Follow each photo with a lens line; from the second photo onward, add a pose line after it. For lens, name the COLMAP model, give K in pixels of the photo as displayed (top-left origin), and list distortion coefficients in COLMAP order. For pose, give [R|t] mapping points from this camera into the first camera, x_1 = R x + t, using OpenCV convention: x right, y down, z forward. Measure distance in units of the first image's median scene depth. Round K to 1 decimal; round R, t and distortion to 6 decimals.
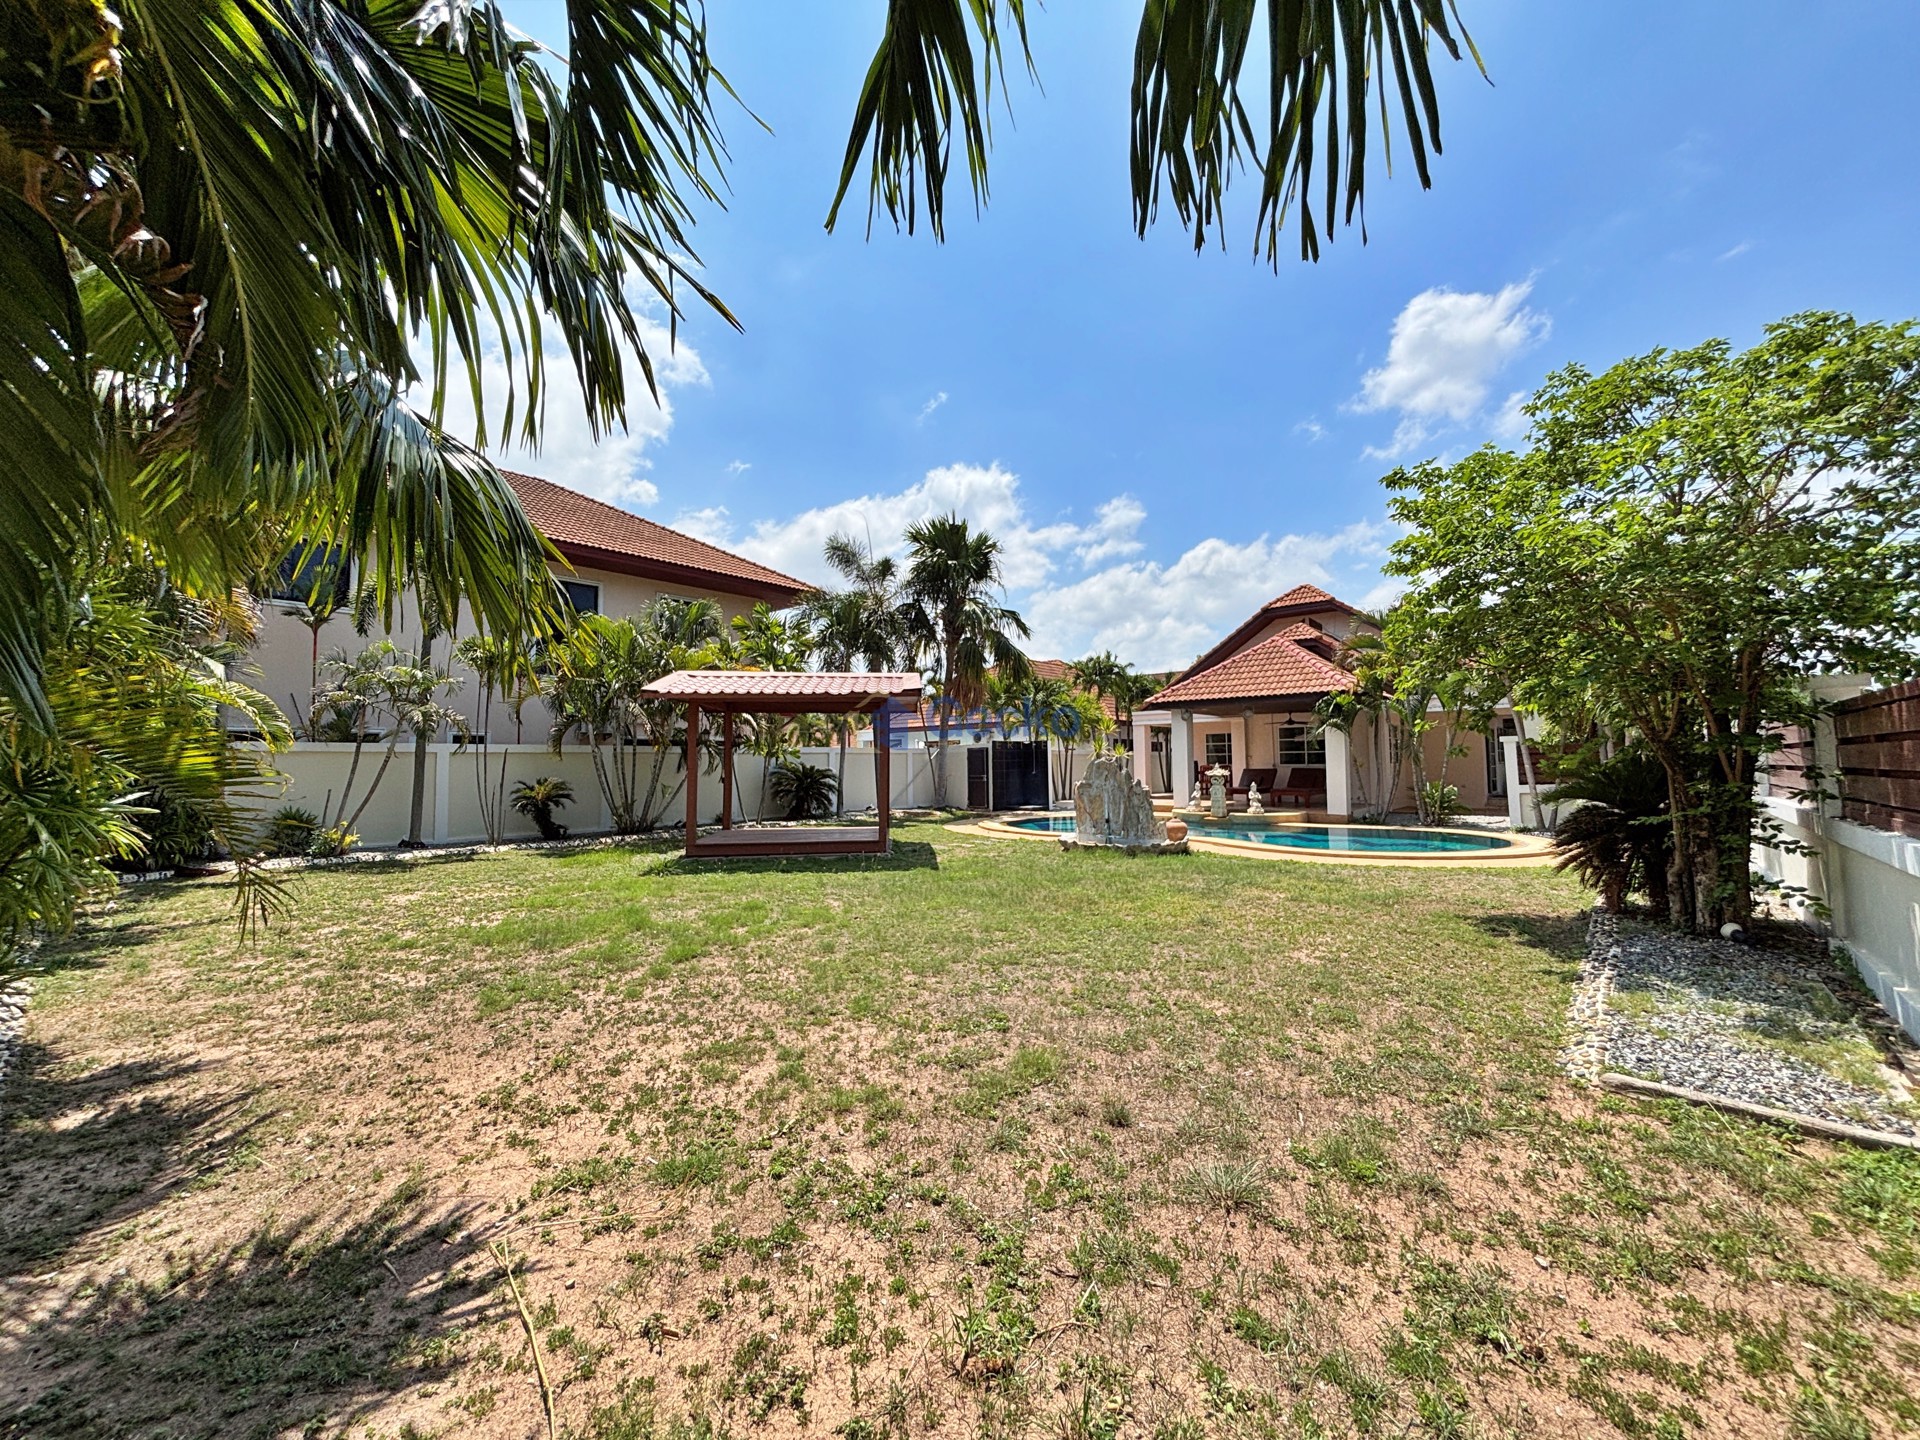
lens RADIAL K [[775.9, 0, 950.5], [0, 775.9, 721.7], [0, 0, 1]] dist [0.002581, 0.000685]
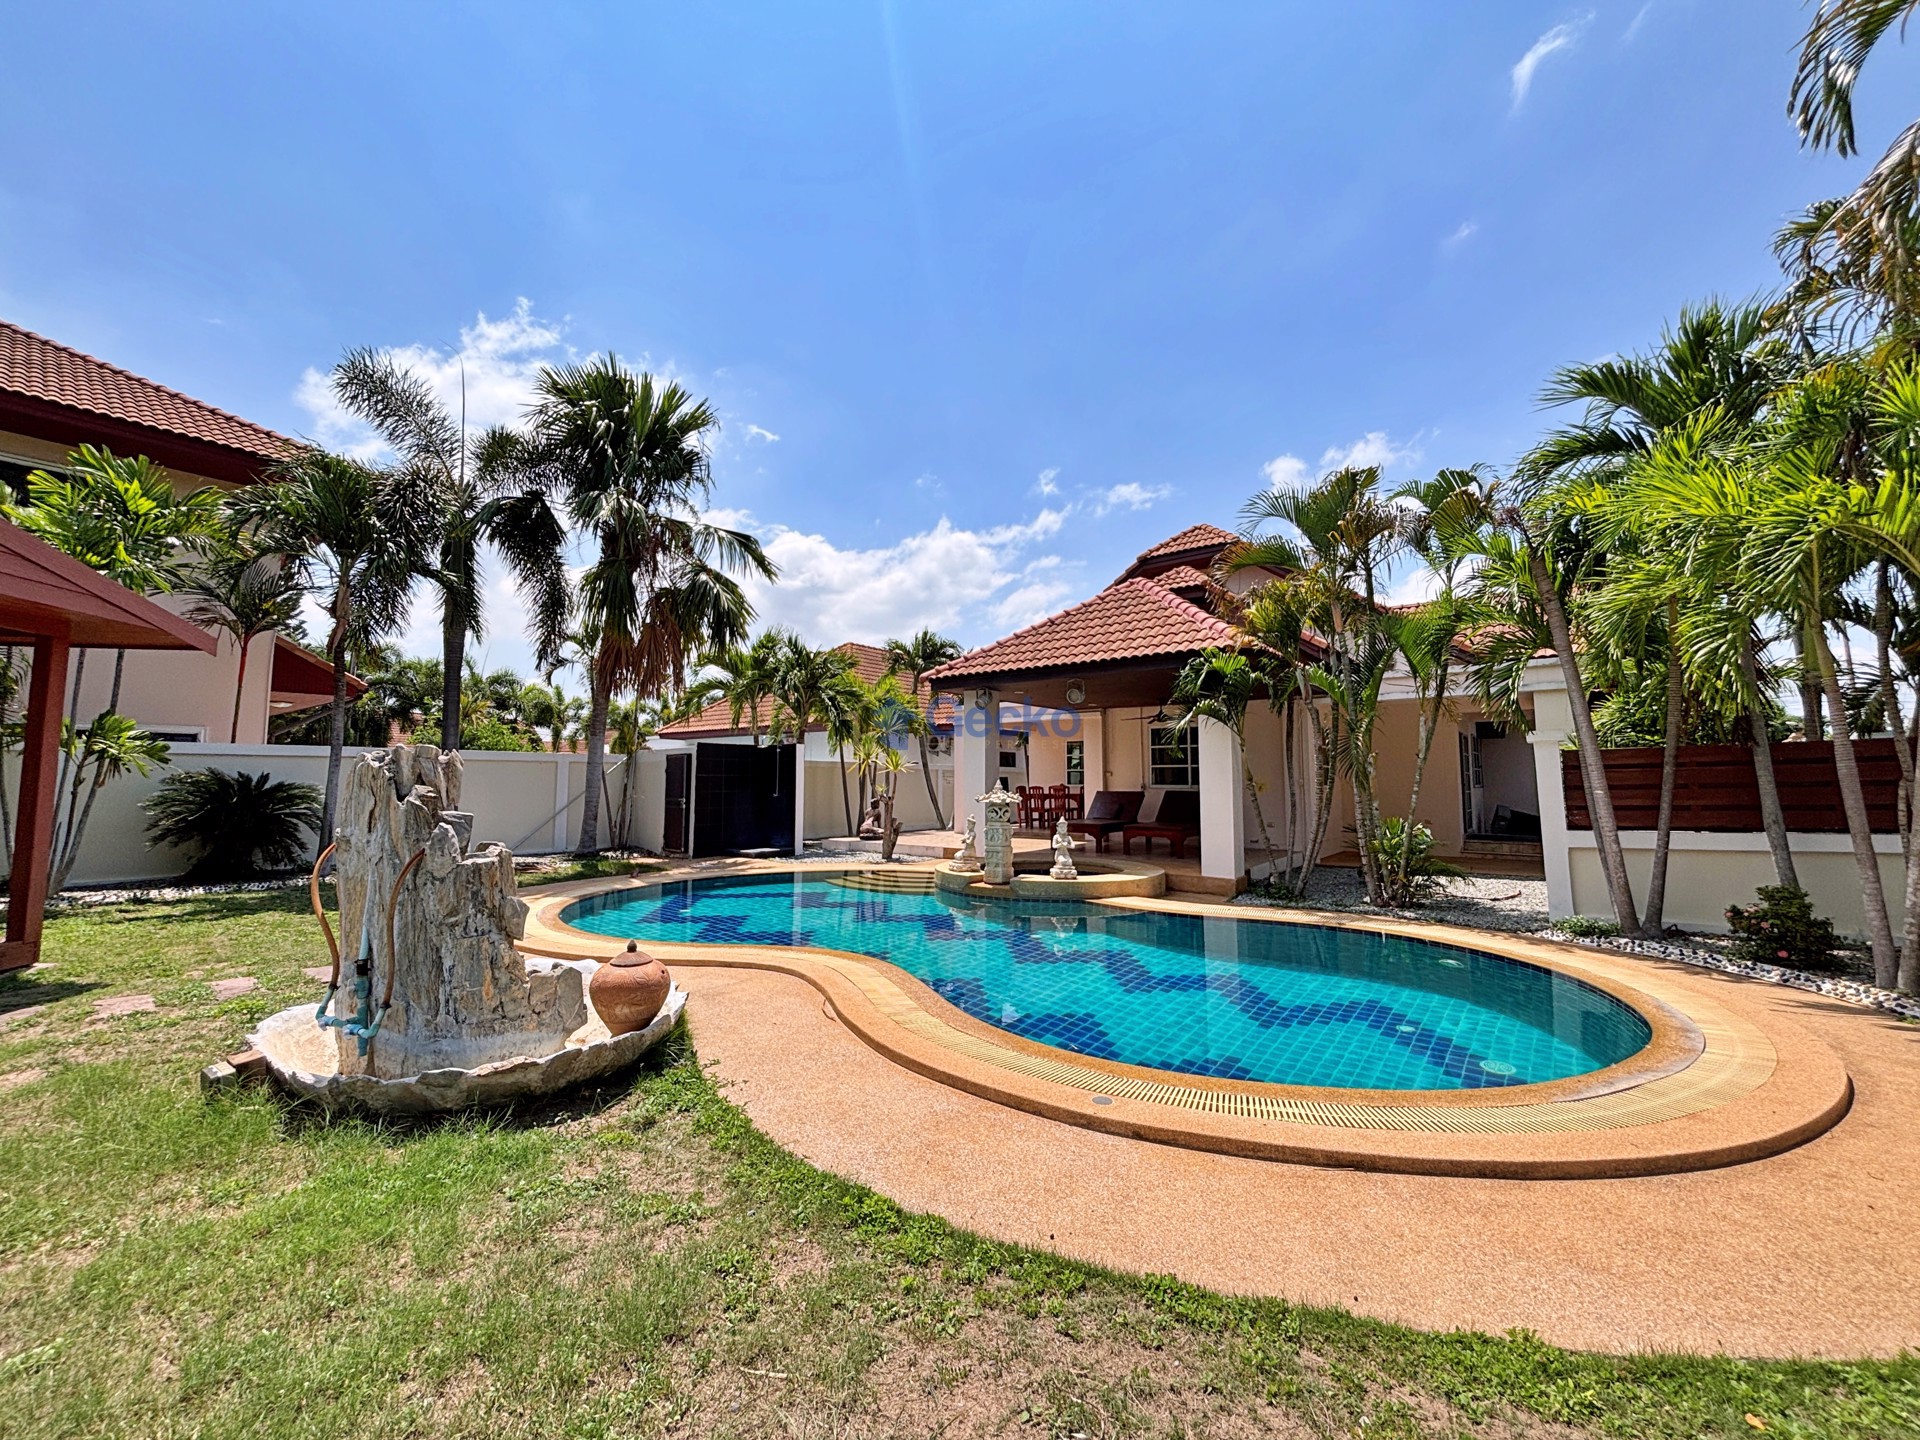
lens RADIAL K [[775.9, 0, 967.2], [0, 775.9, 727.9], [0, 0, 1]] dist [0.002581, 0.000685]
pose [[0.996437, 0.014631, 0.083064, 0.228207], [-0.012922, 0.999694, -0.021084, 0.023407], [-0.083347, 0.019935, 0.996321, 0.388892]]
